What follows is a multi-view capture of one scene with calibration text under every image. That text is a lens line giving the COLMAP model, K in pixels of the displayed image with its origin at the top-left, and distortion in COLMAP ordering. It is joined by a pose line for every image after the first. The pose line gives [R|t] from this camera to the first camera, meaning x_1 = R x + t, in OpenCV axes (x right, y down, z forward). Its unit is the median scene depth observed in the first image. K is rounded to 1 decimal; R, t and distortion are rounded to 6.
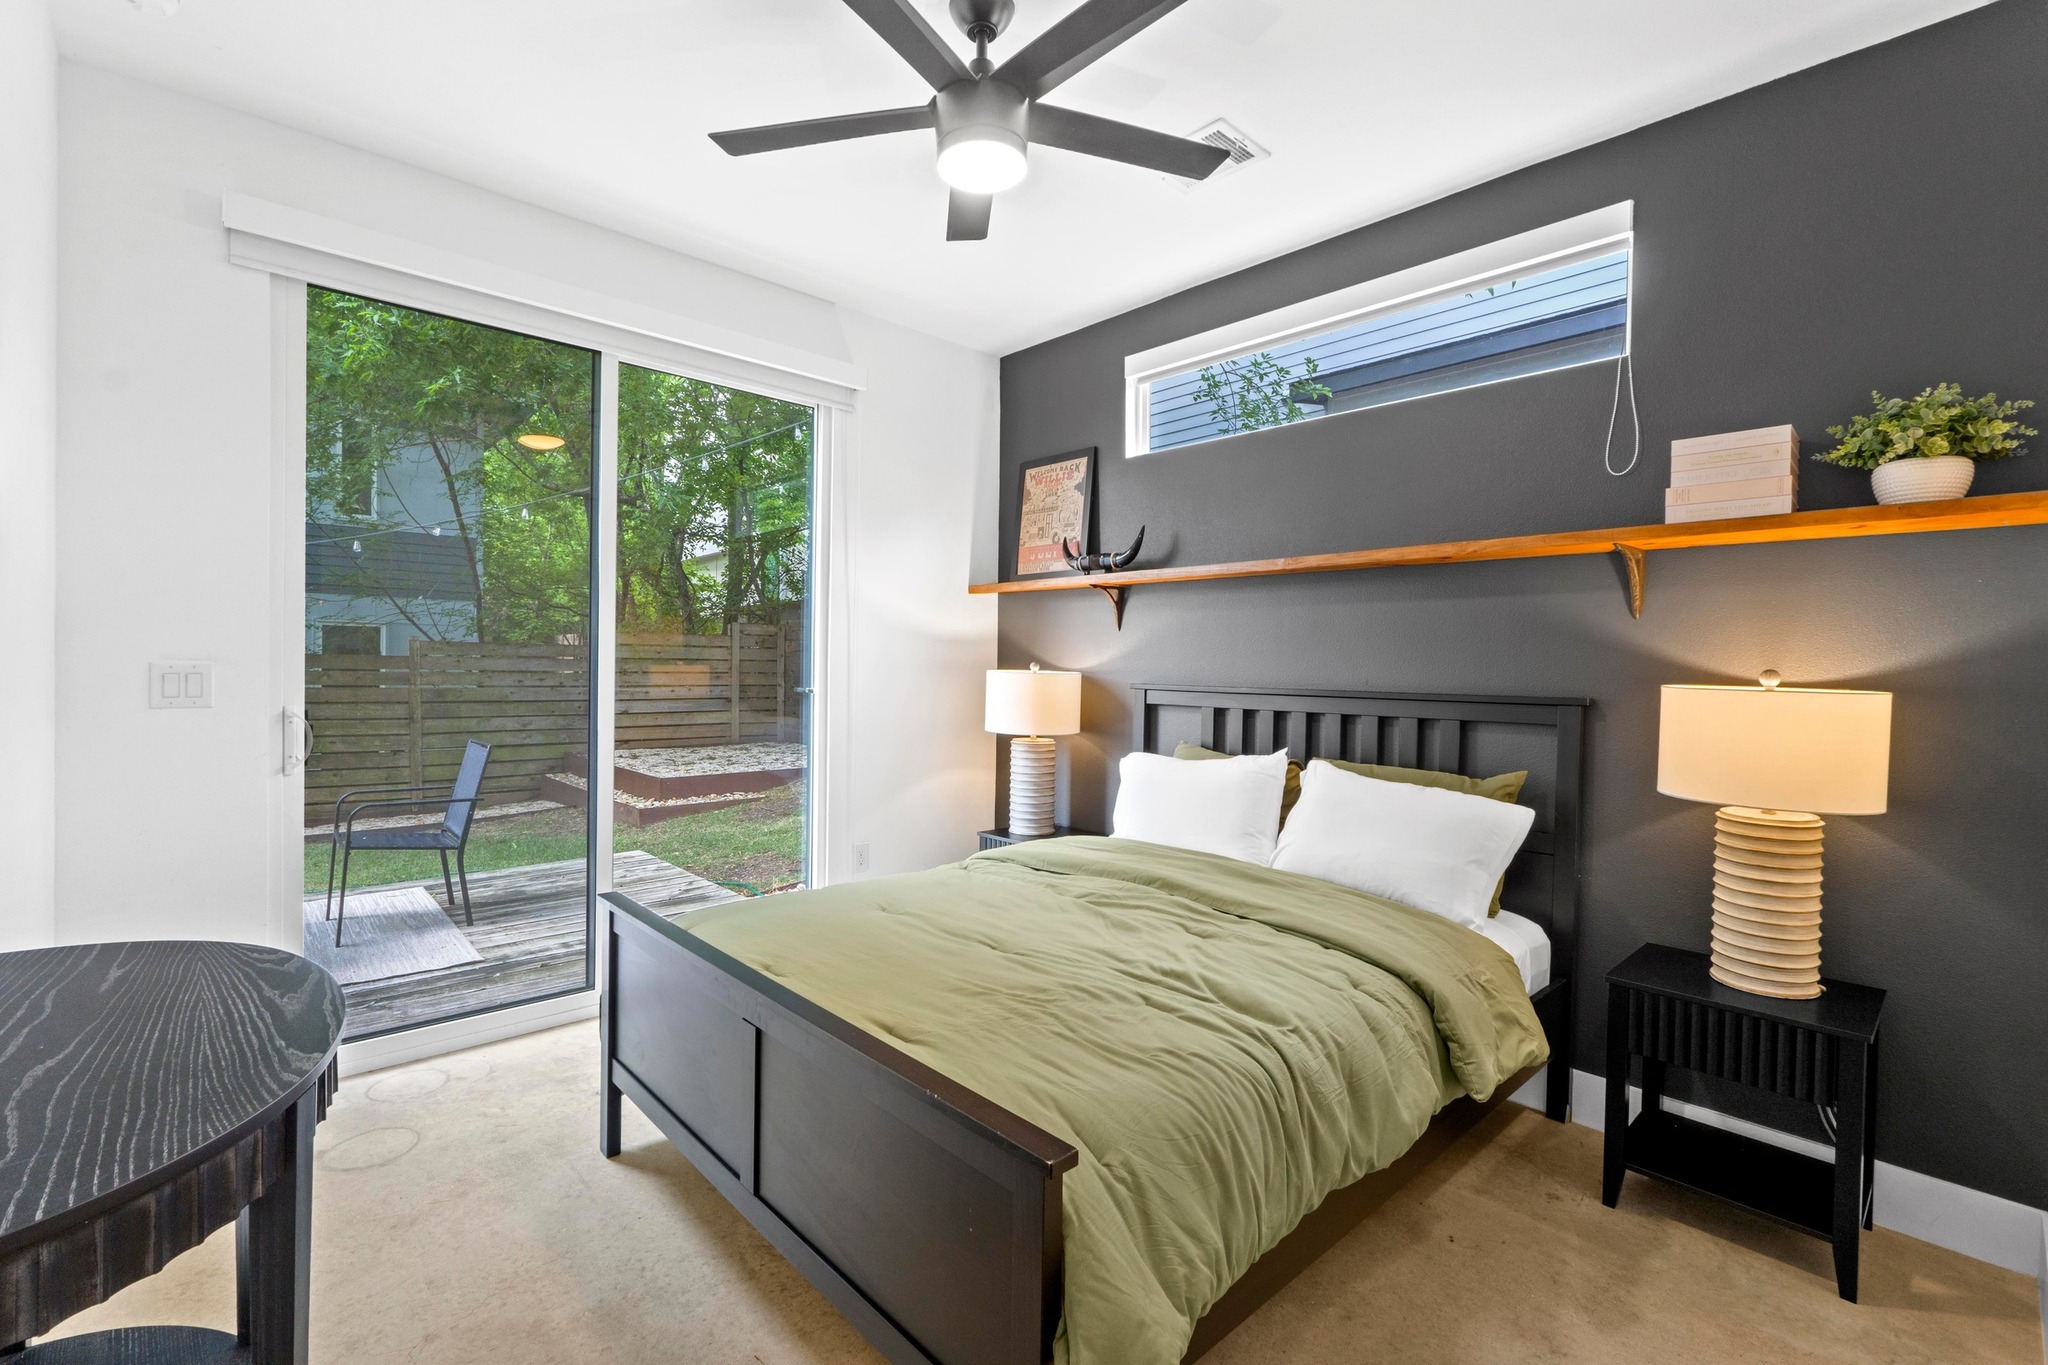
lens RADIAL K [[887.5, 0, 1032.2], [0, 887.5, 698.4], [0, 0, 1]] dist [-0.028725, 0.012849]
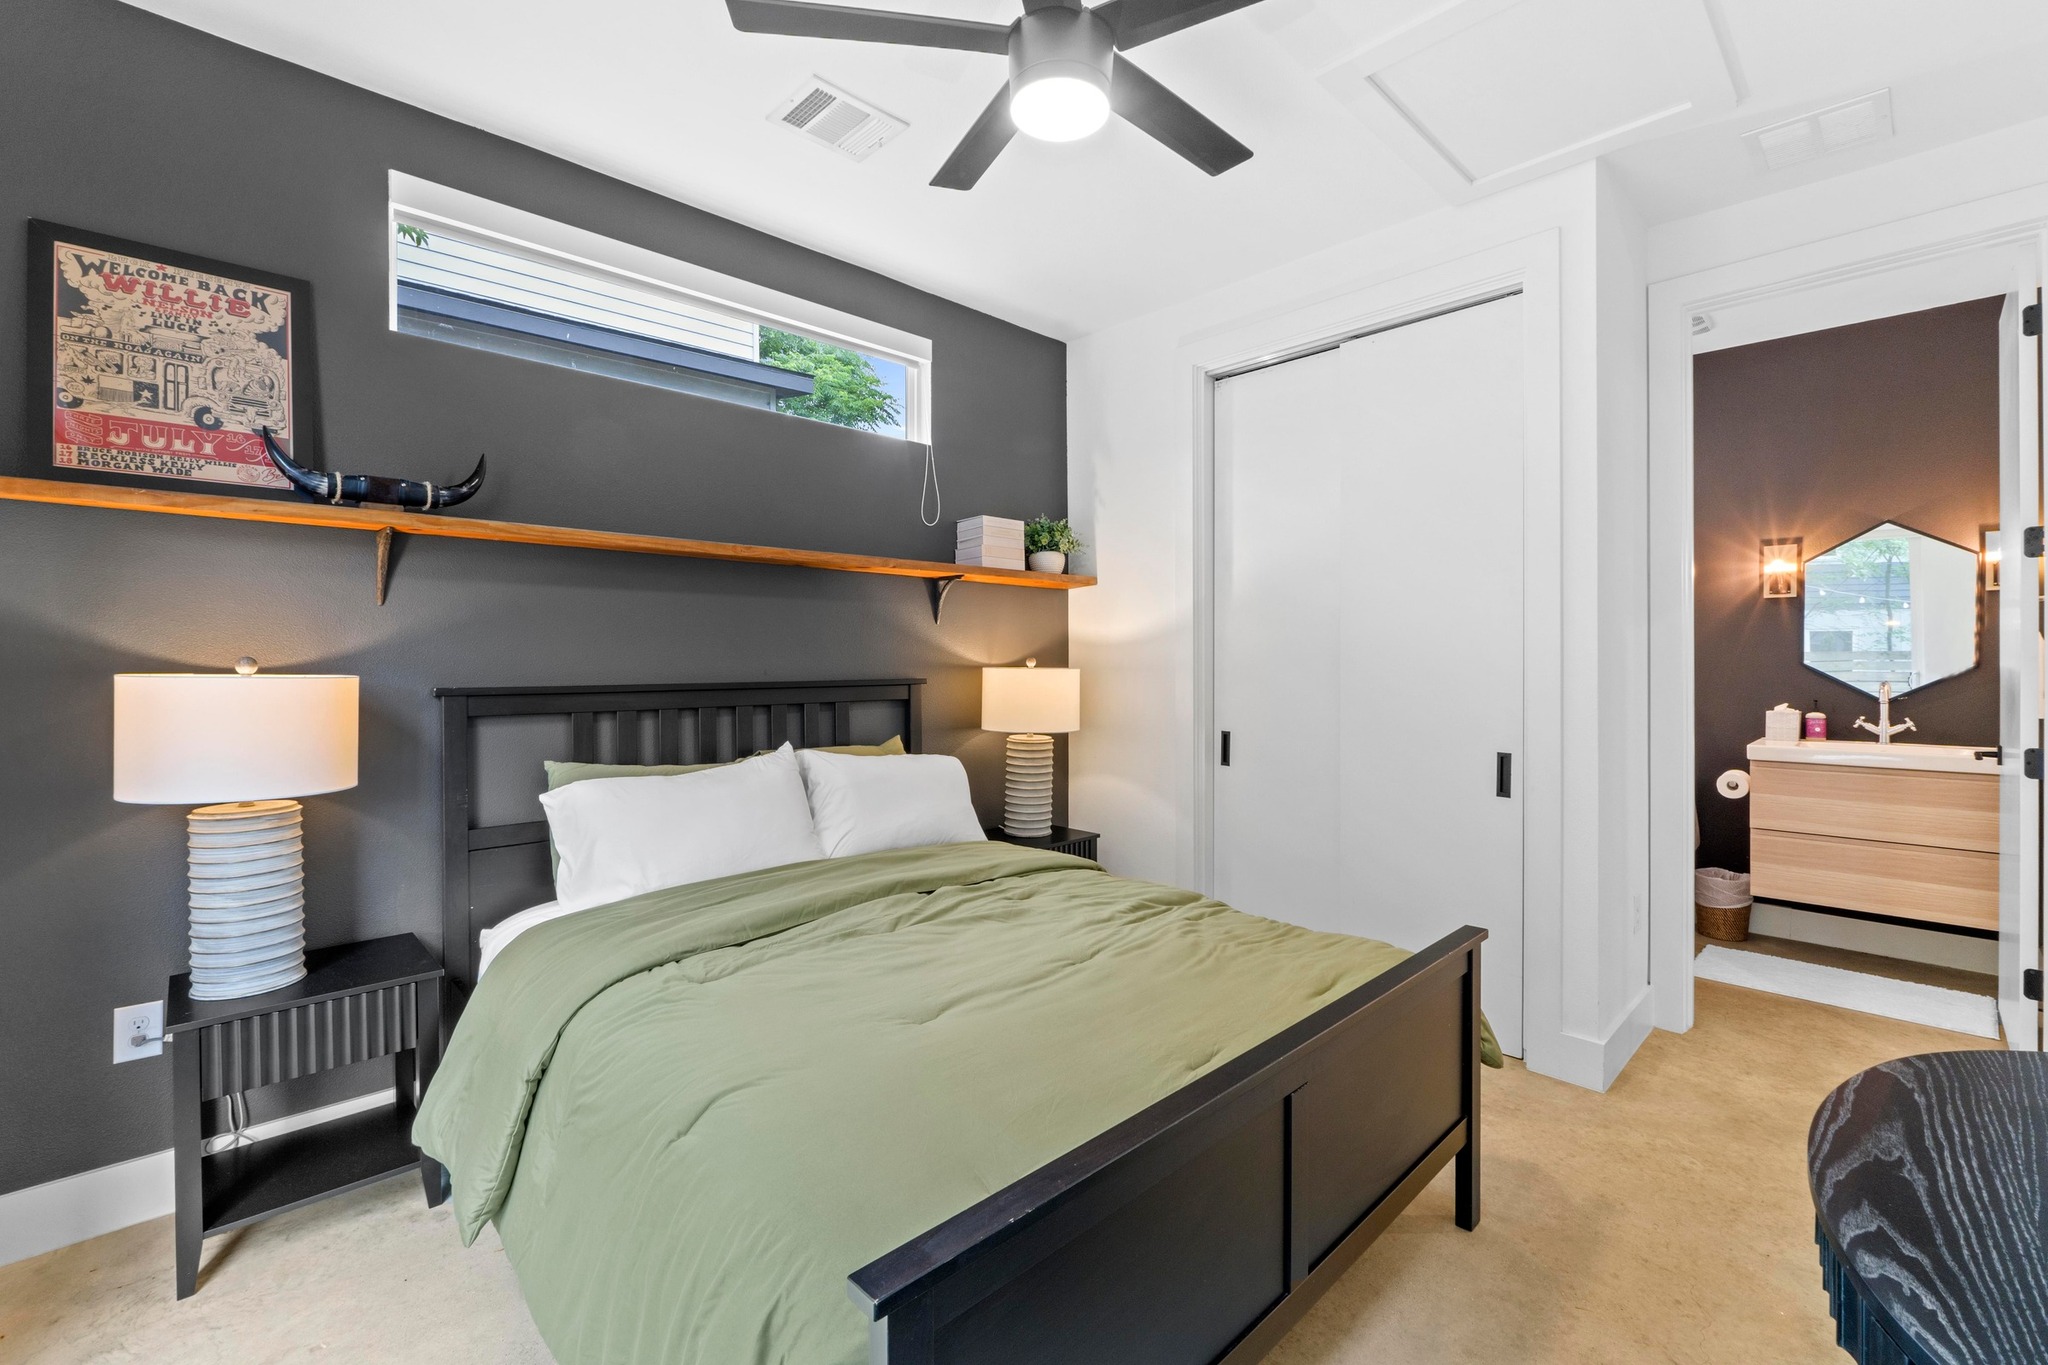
lens RADIAL K [[872.2, 0, 1015.9], [0, 872.2, 670.6], [0, 0, 1]] dist [-0.003730, -0.000462]
pose [[0.002633, -0.024653, 0.999693, -0.804954], [0.040005, 0.998898, 0.024528, -0.043548], [-0.999196, 0.039928, 0.003616, 0.881409]]
